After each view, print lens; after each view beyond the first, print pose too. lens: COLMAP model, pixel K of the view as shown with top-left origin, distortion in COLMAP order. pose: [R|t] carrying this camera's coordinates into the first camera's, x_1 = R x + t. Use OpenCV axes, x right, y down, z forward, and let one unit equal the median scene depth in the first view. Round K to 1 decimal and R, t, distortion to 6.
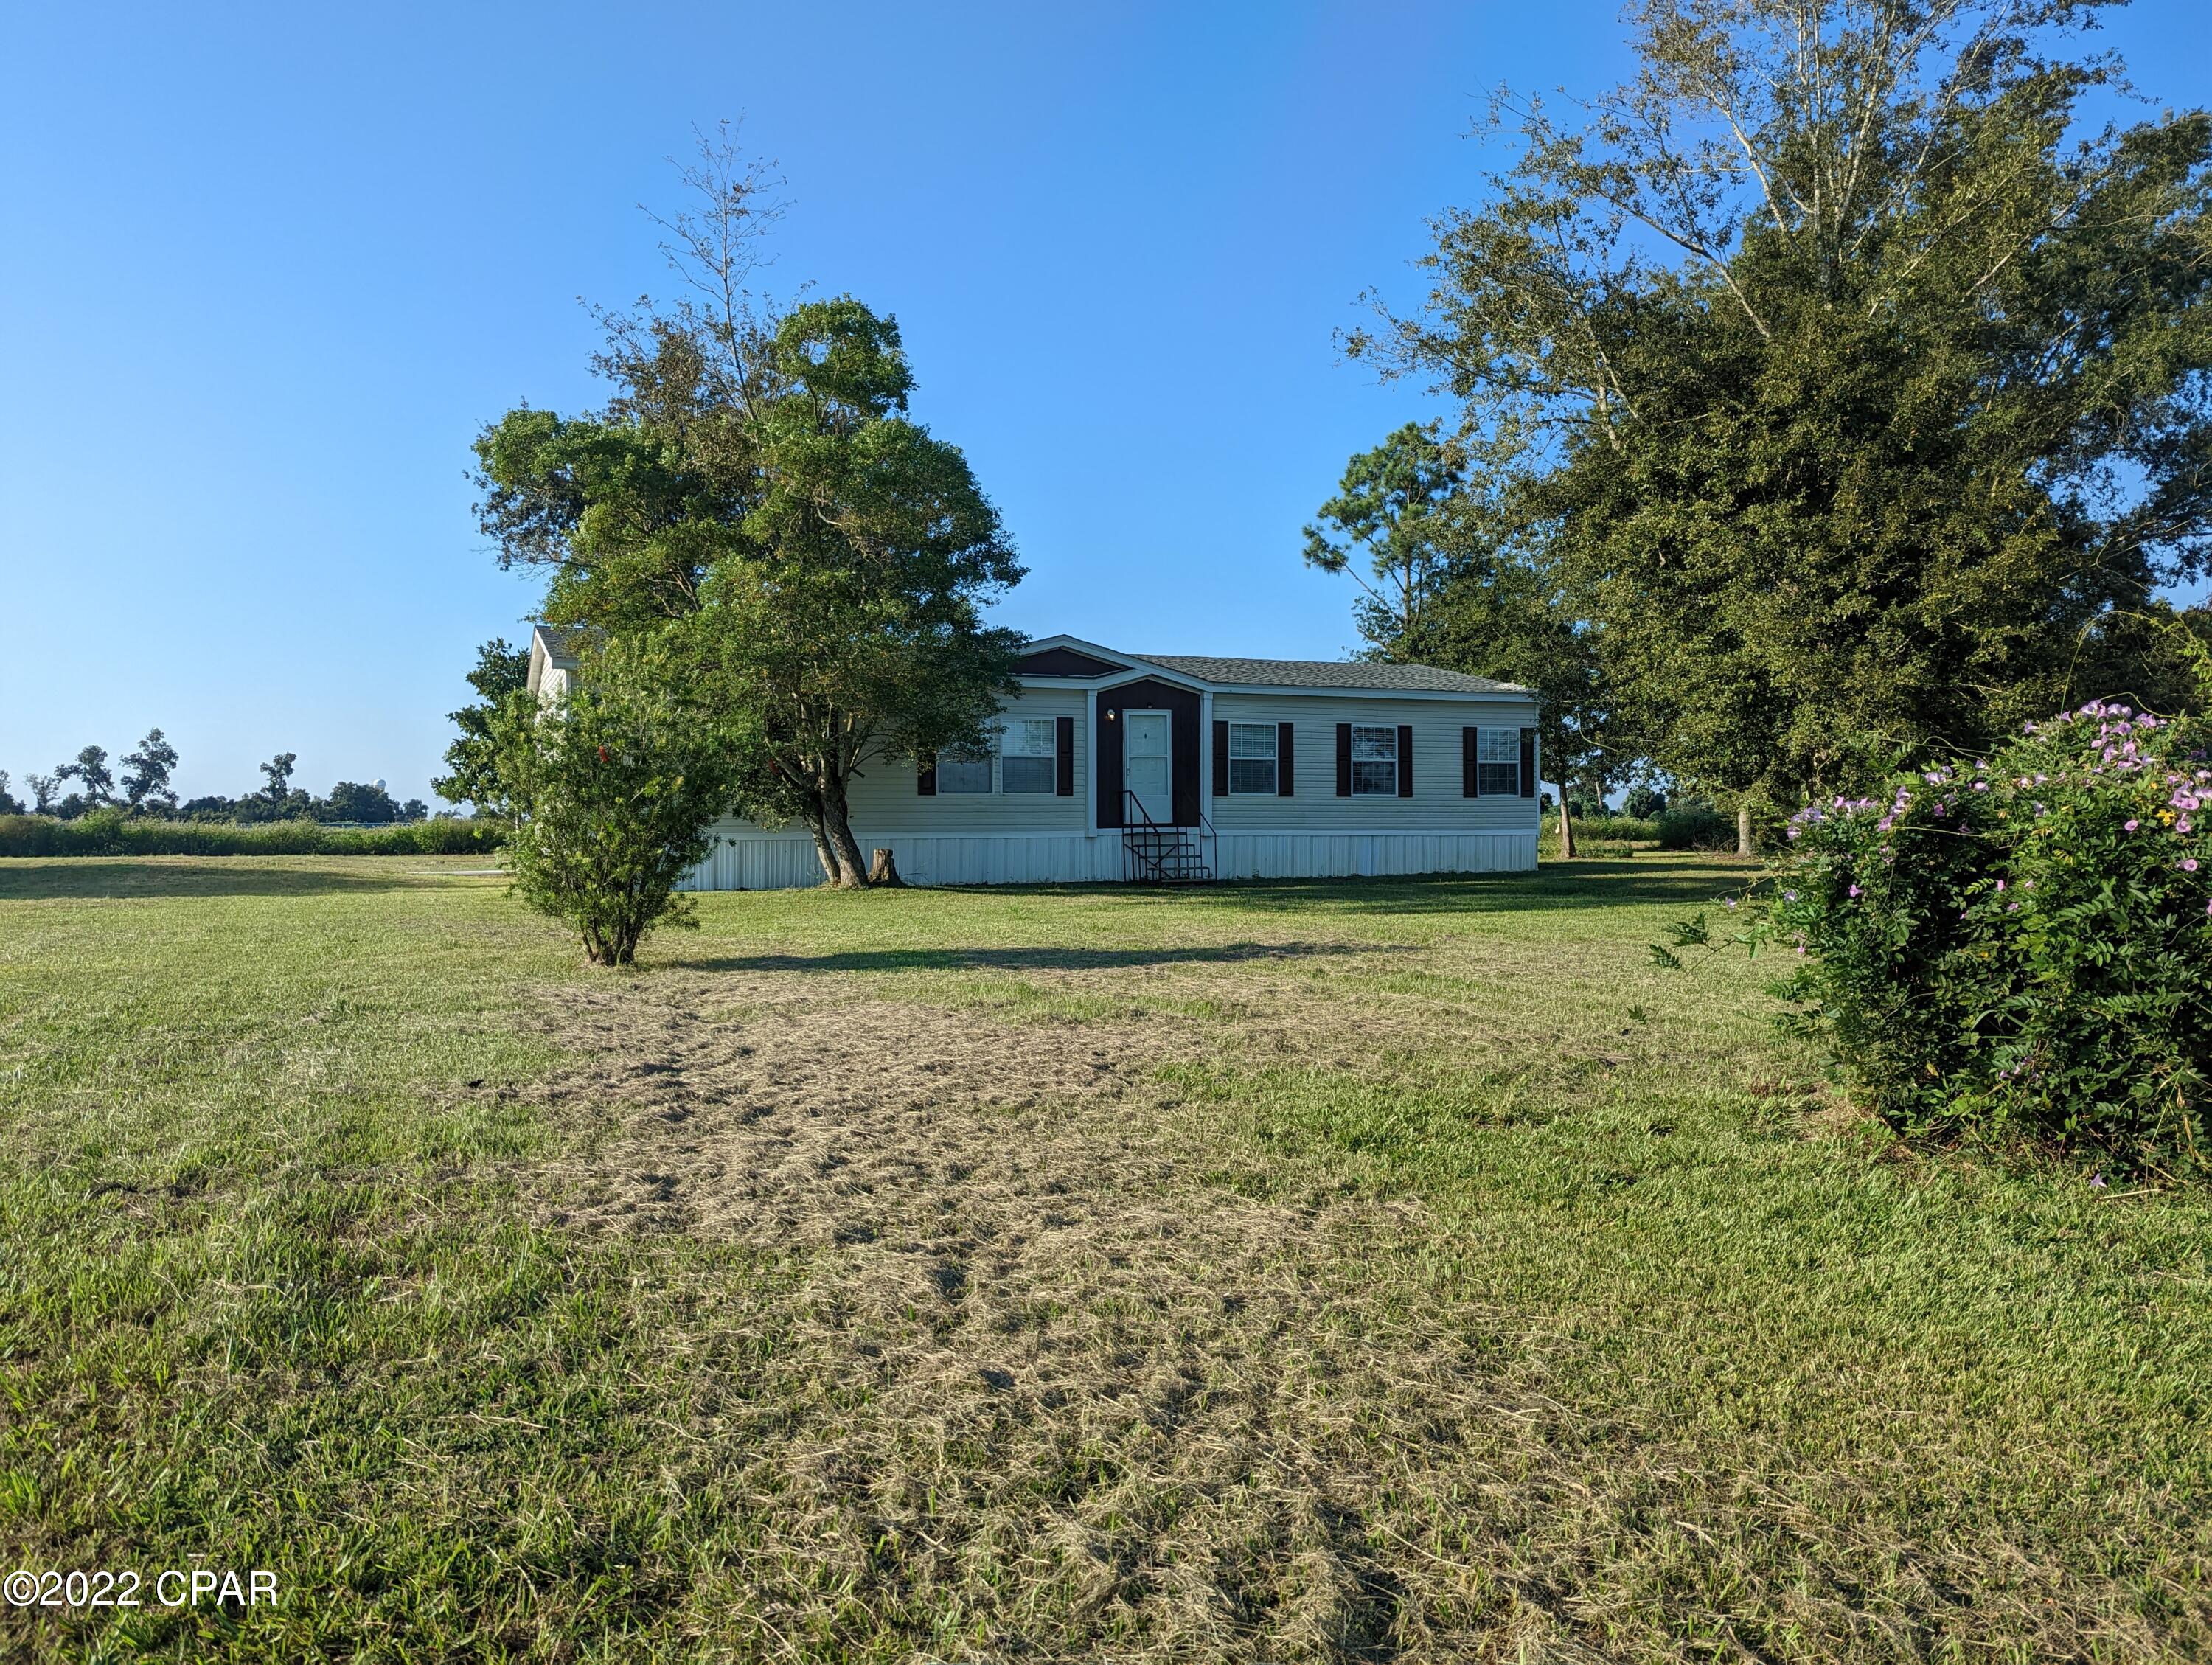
lens RADIAL K [[1565.4, 0, 1101.1], [0, 1565.4, 855.5], [0, 0, 1]] dist [-0.009011, -0.000461]
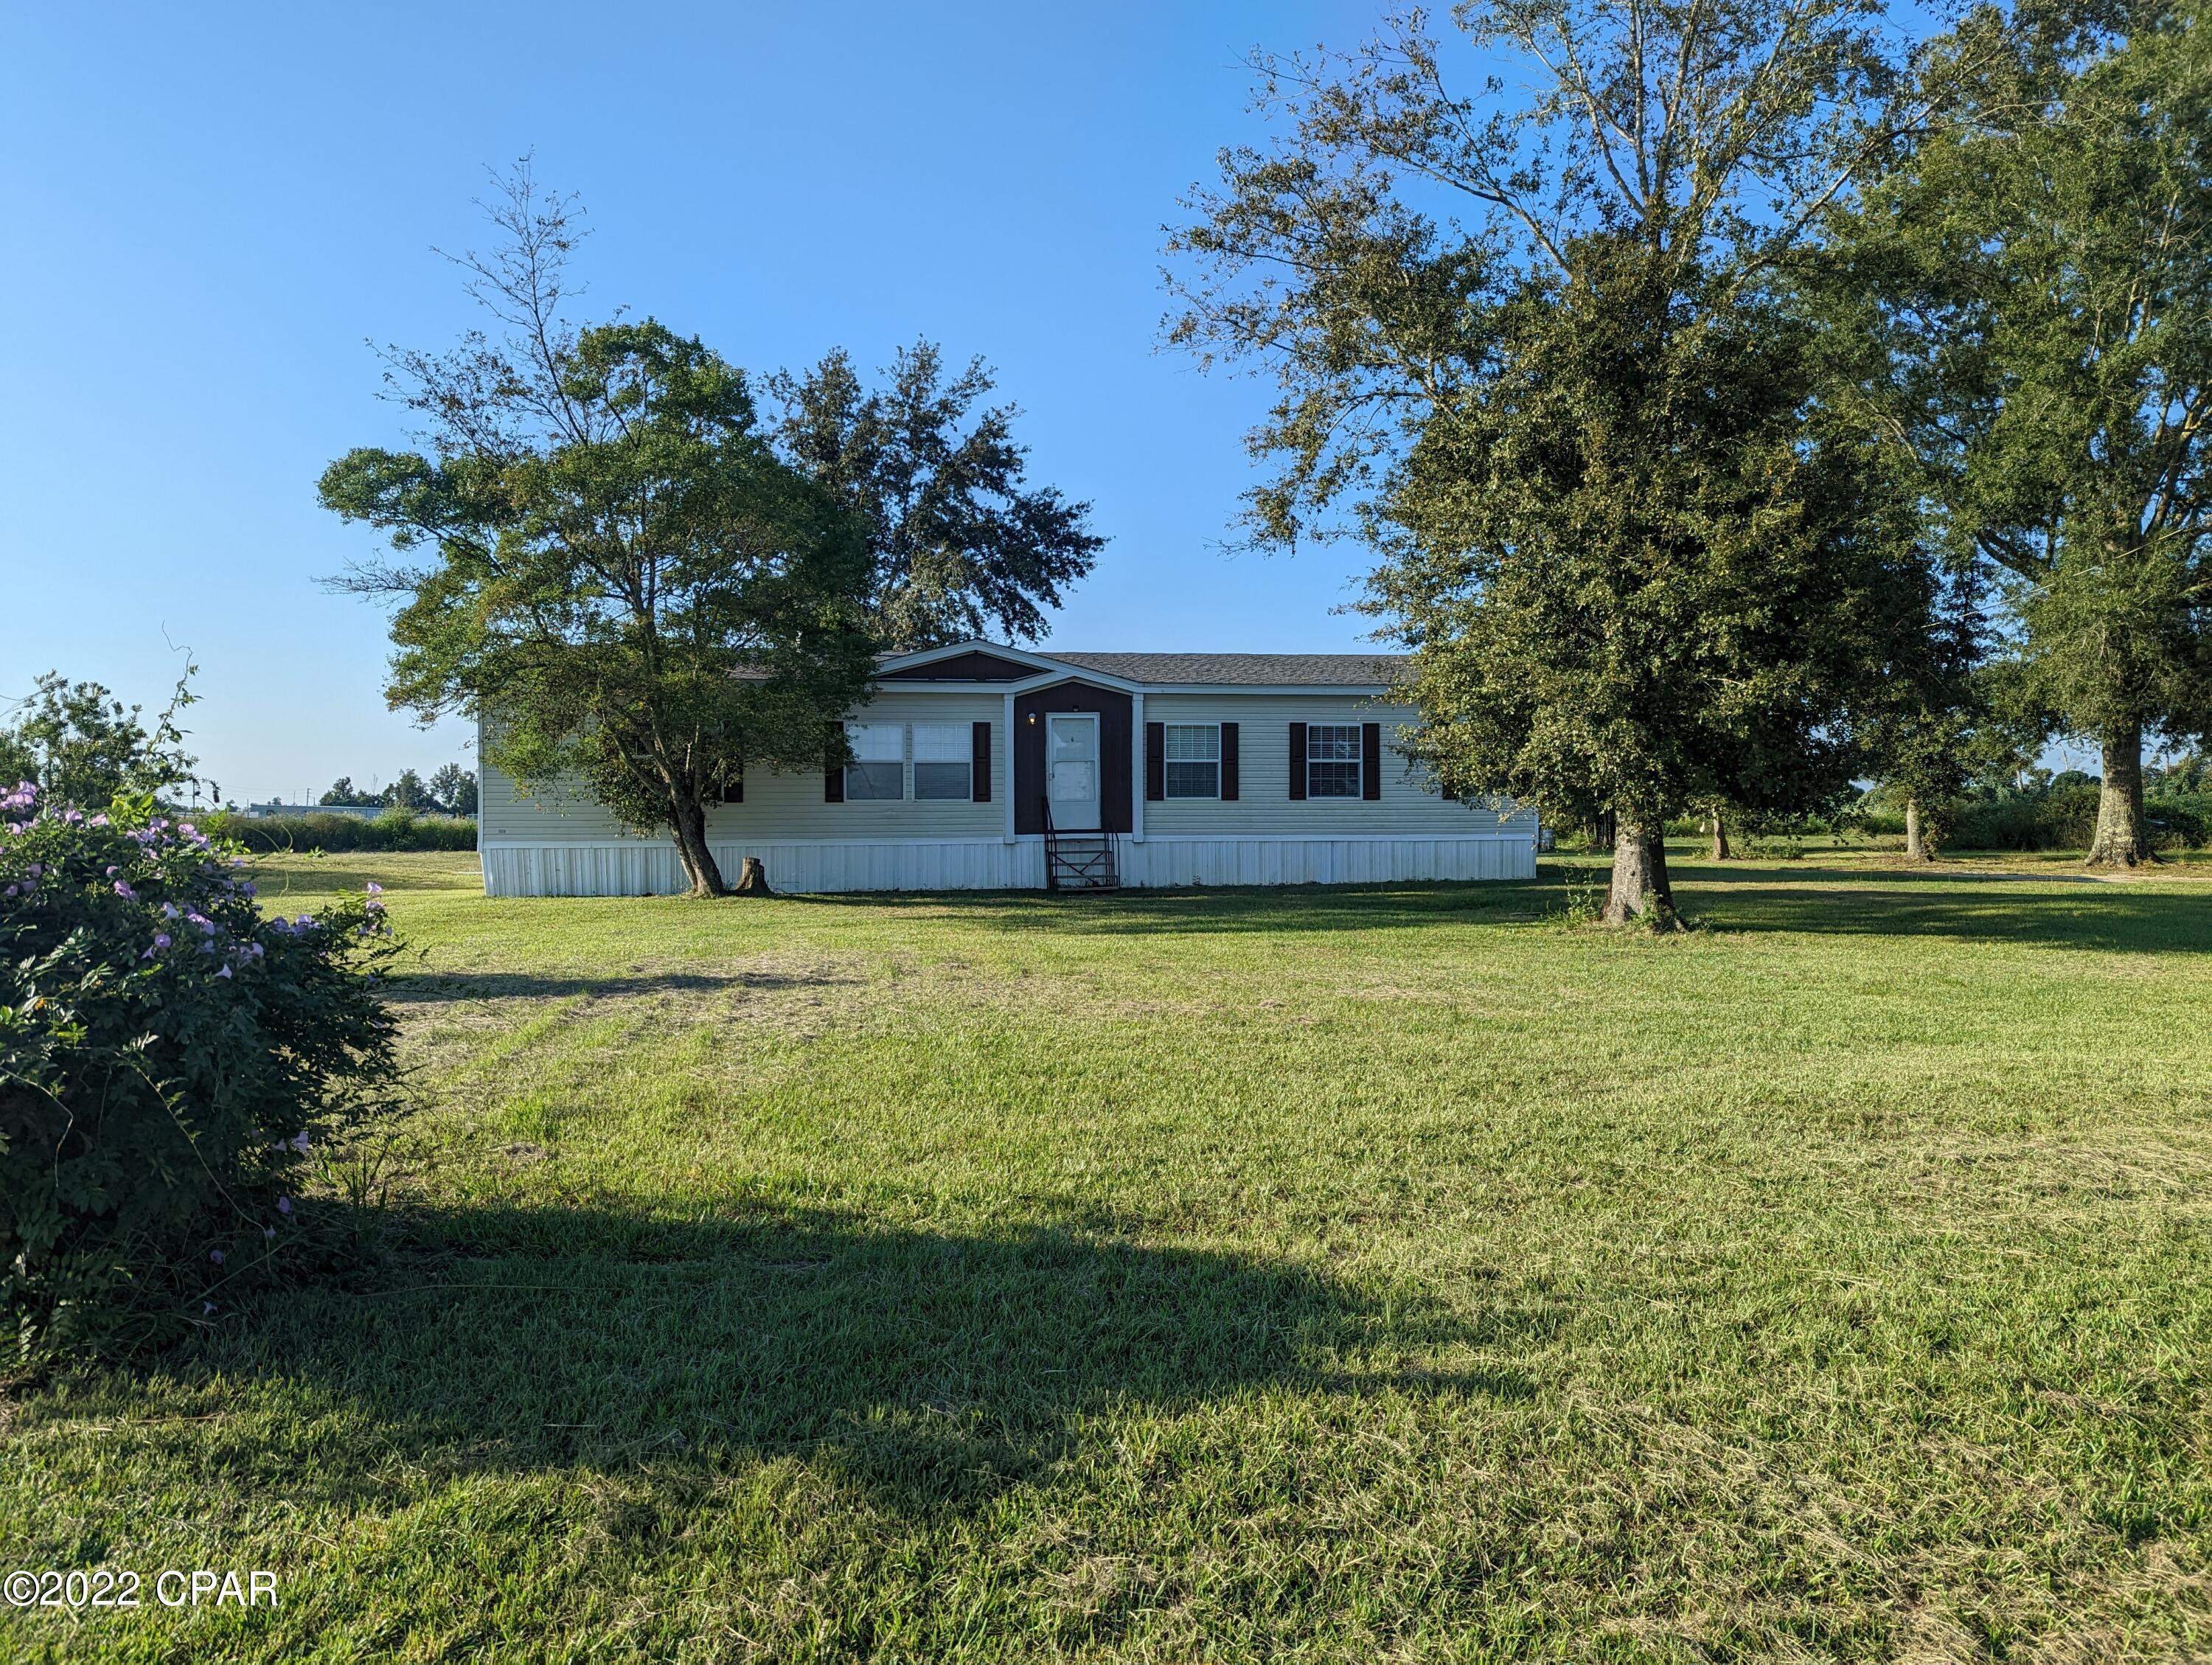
lens RADIAL K [[1565.4, 0, 1113.6], [0, 1565.4, 821.1], [0, 0, 1]] dist [-0.009011, -0.000461]
pose [[0.976588, -0.001701, -0.215113, 0.251156], [-0.001468, 0.999893, -0.014570, -0.010926], [0.215115, 0.014545, 0.976480, 0.053176]]
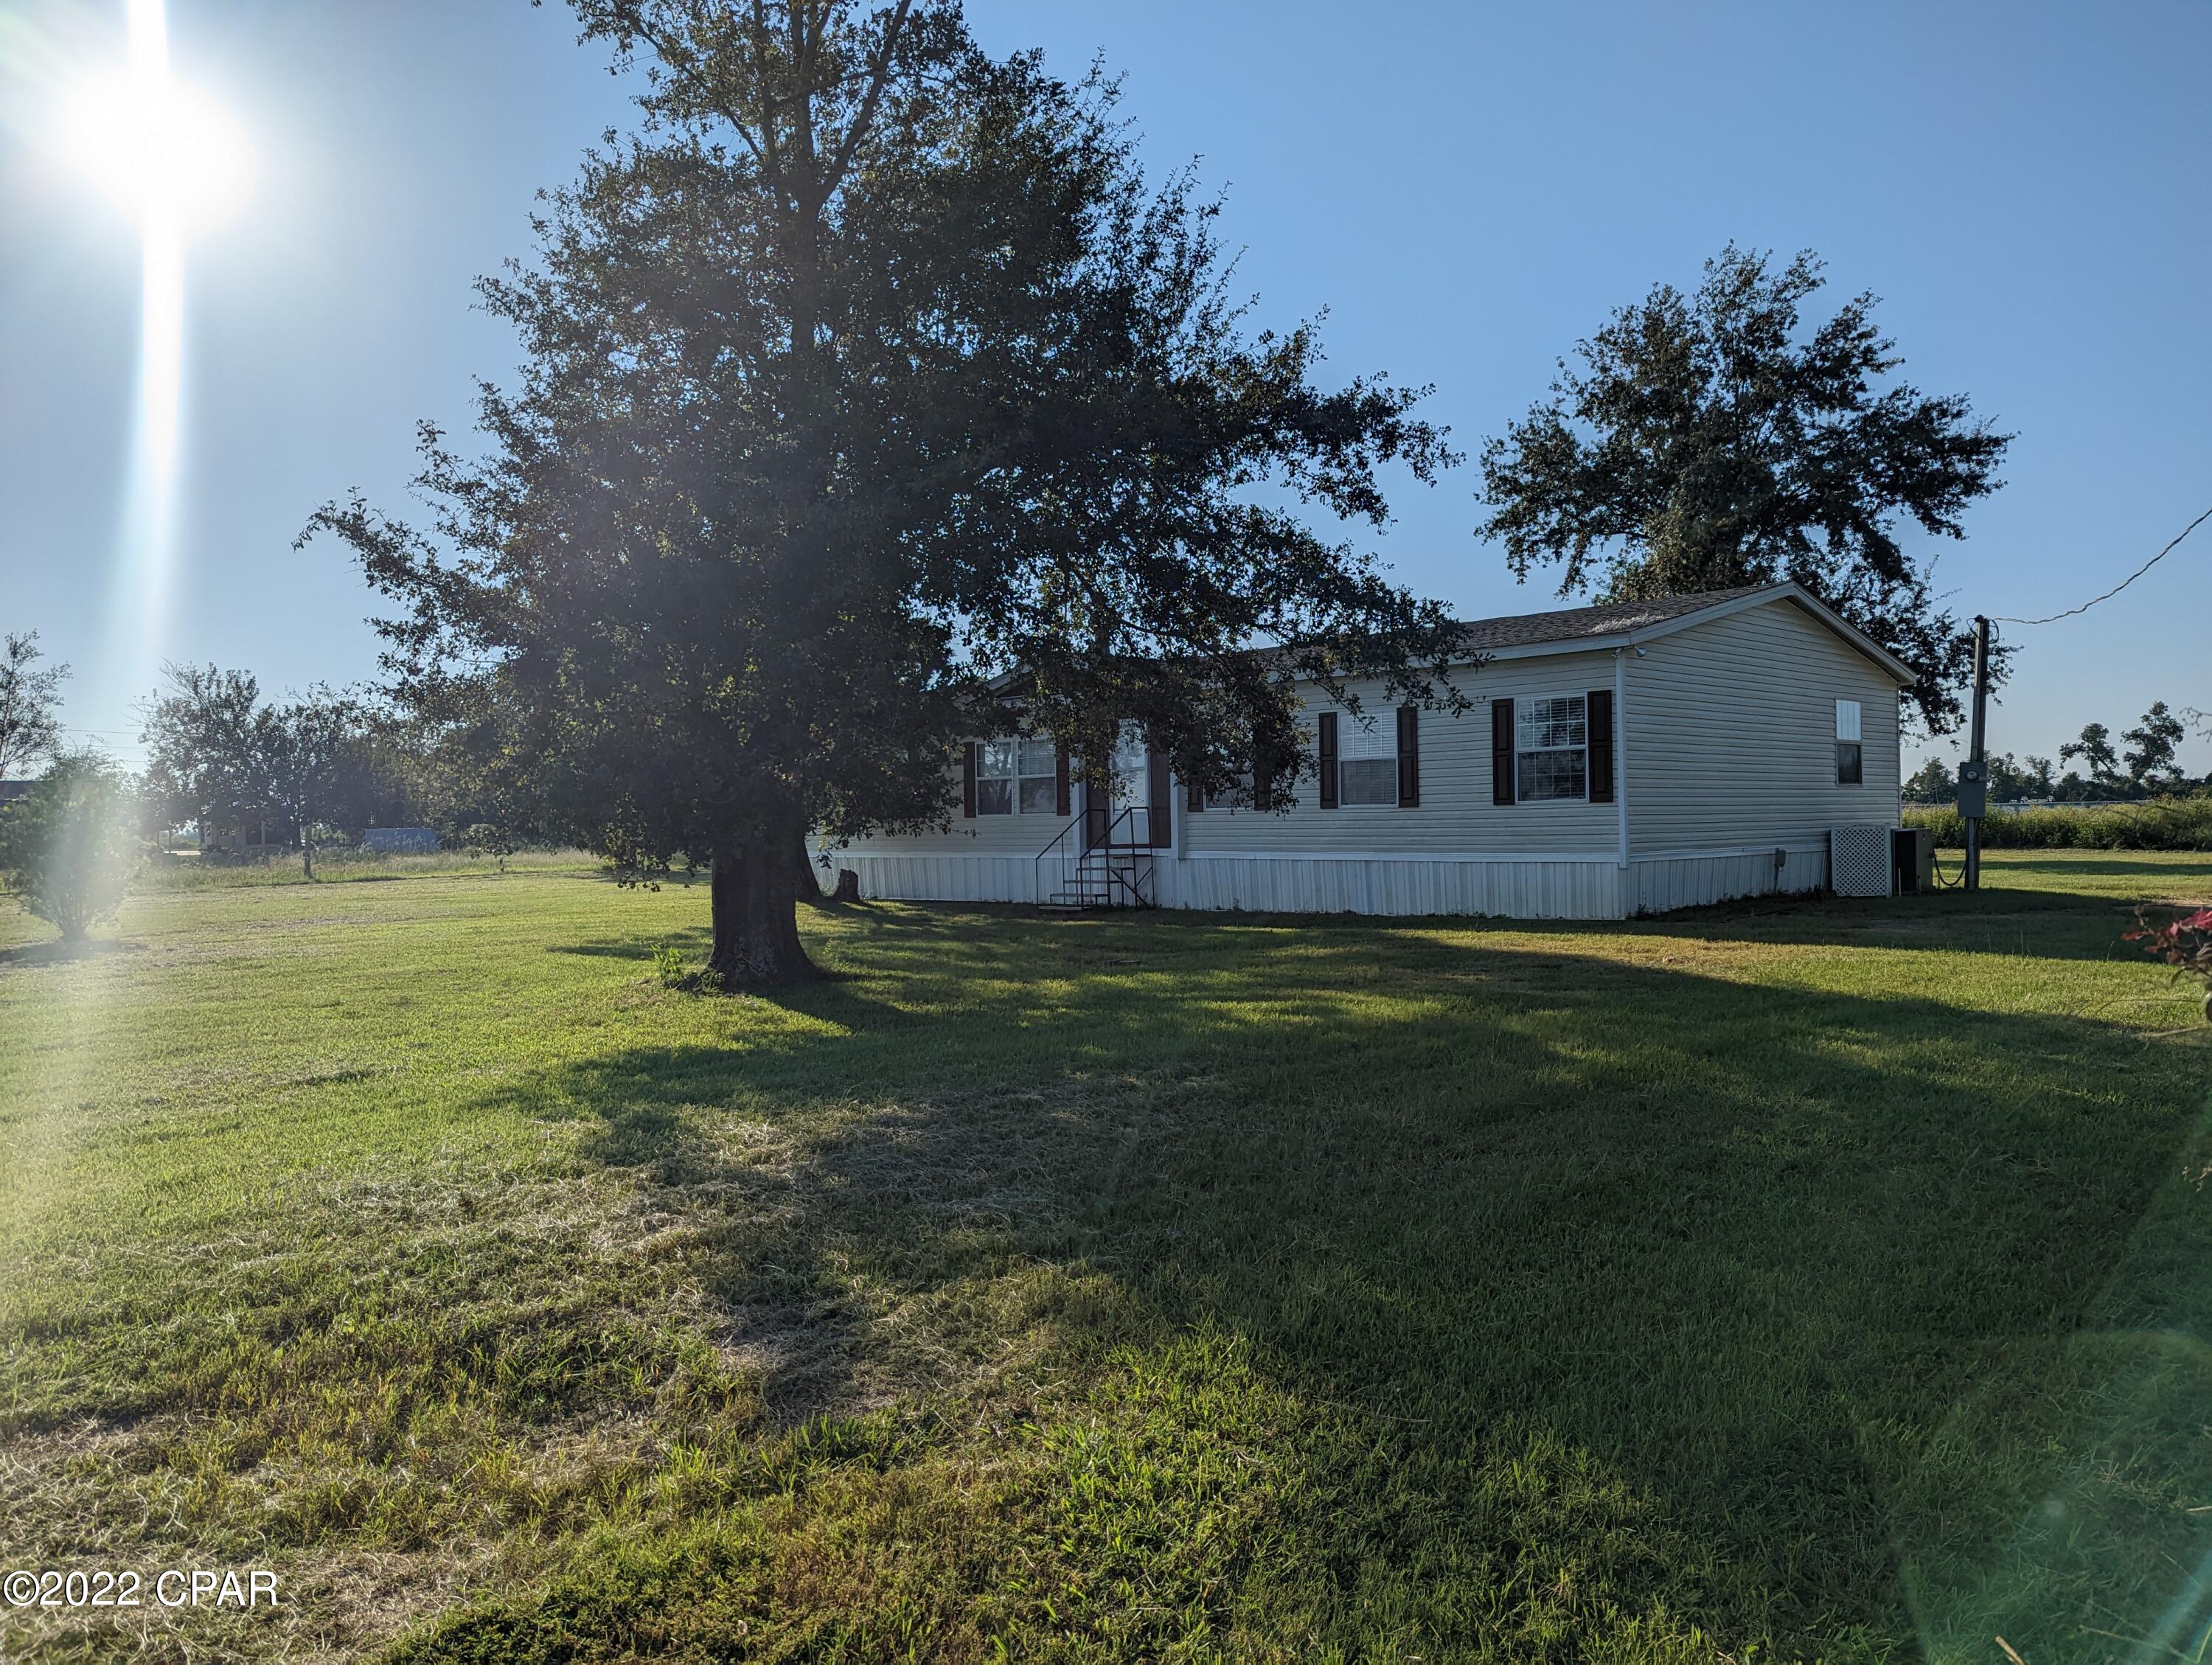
lens RADIAL K [[1565.4, 0, 1106.1], [0, 1565.4, 830.4], [0, 0, 1]] dist [-0.009011, -0.000461]
pose [[0.355616, 0.002625, -0.934628, 0.826549], [-0.002292, 0.999995, 0.001937, -0.028616], [0.934629, 0.001453, 0.355620, 0.635003]]
